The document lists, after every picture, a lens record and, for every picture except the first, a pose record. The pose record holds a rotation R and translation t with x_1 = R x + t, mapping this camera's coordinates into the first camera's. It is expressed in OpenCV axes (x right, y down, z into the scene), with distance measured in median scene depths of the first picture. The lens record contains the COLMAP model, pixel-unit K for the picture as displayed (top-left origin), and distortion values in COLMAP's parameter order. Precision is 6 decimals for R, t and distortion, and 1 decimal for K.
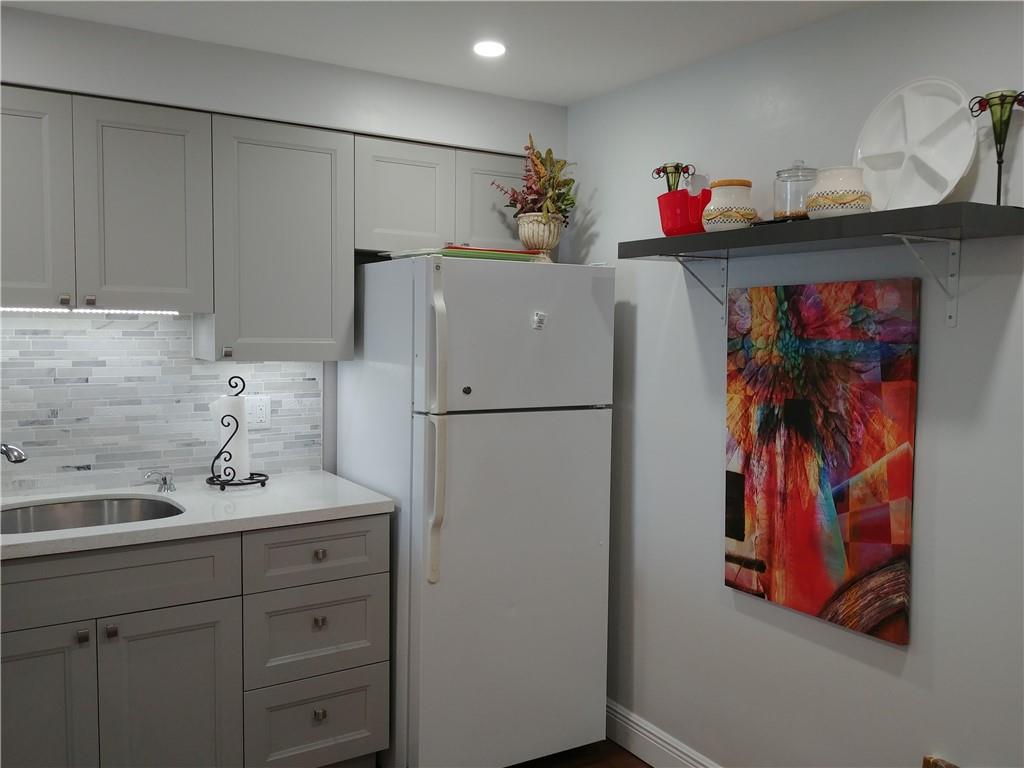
lens RADIAL K [[868.2, 0, 514.9], [0, 868.2, 382.7], [0, 0, 1]] dist [0.097501, -0.135239]
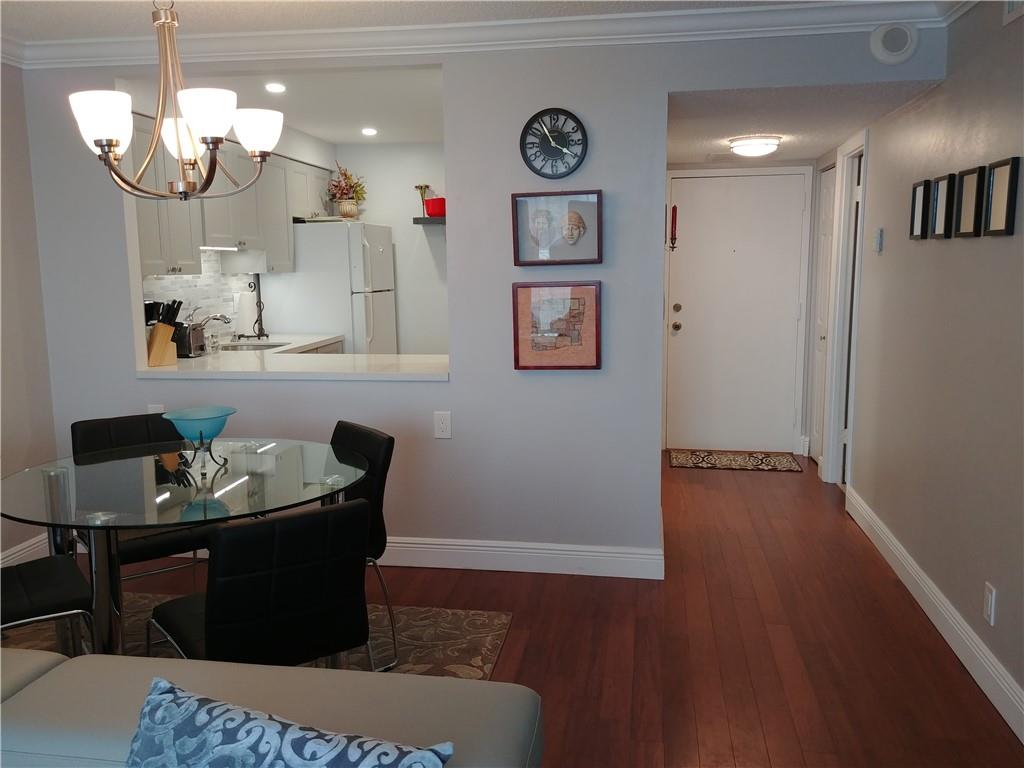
lens RADIAL K [[868.2, 0, 516.6], [0, 868.2, 382.2], [0, 0, 1]] dist [0.097501, -0.135239]
pose [[0.669512, -0.126791, 0.731900, -1.480049], [0.066621, 0.991603, 0.110839, 0.040094], [-0.739807, -0.025448, 0.672337, -0.824981]]
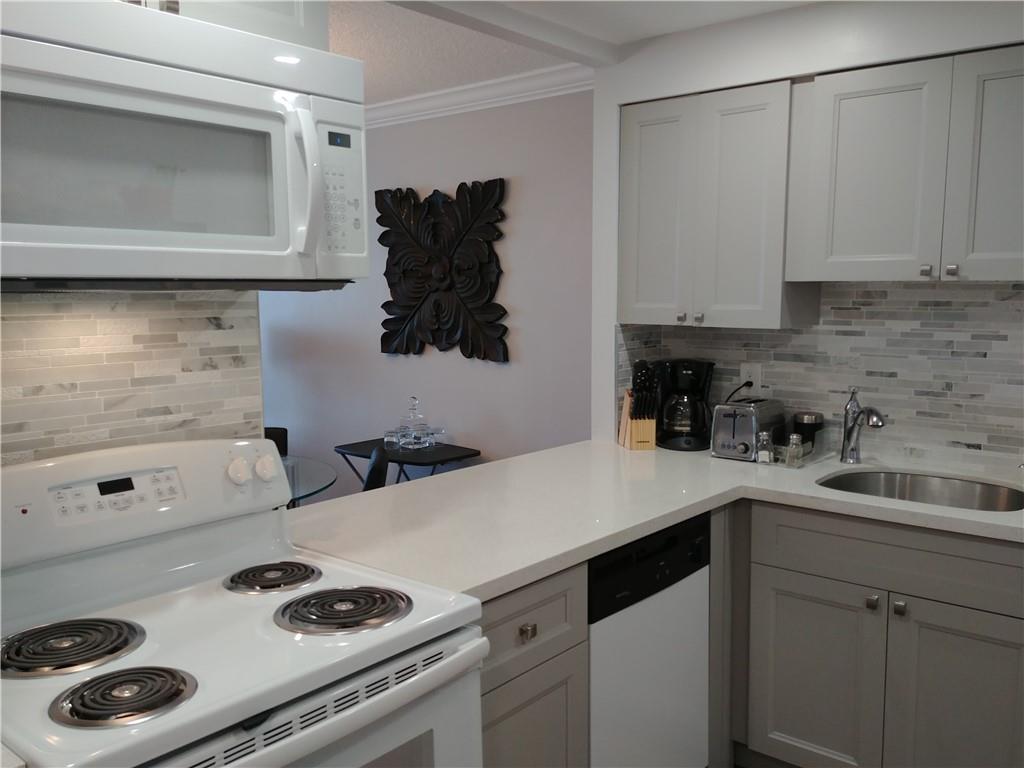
lens RADIAL K [[868.2, 0, 512.5], [0, 868.2, 380.3], [0, 0, 1]] dist [0.097501, -0.135239]
pose [[0.301781, 0.085129, -0.949569, 0.267955], [-0.062400, 0.995633, 0.069427, -0.009938], [0.951333, 0.038302, 0.305775, 0.236773]]
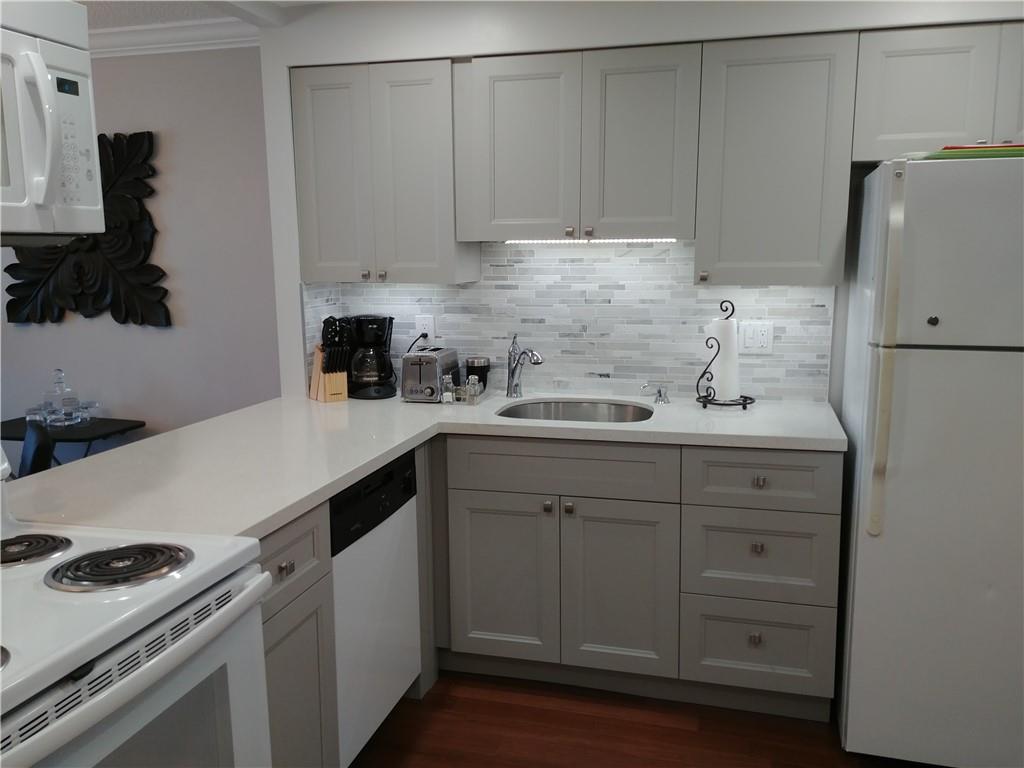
lens RADIAL K [[868.2, 0, 509.6], [0, 868.2, 381.6], [0, 0, 1]] dist [0.097501, -0.135239]
pose [[0.679018, 0.087943, -0.728835, 0.282621], [-0.034024, 0.995502, 0.088421, 0.005877], [0.733333, -0.035242, 0.678956, 0.117691]]
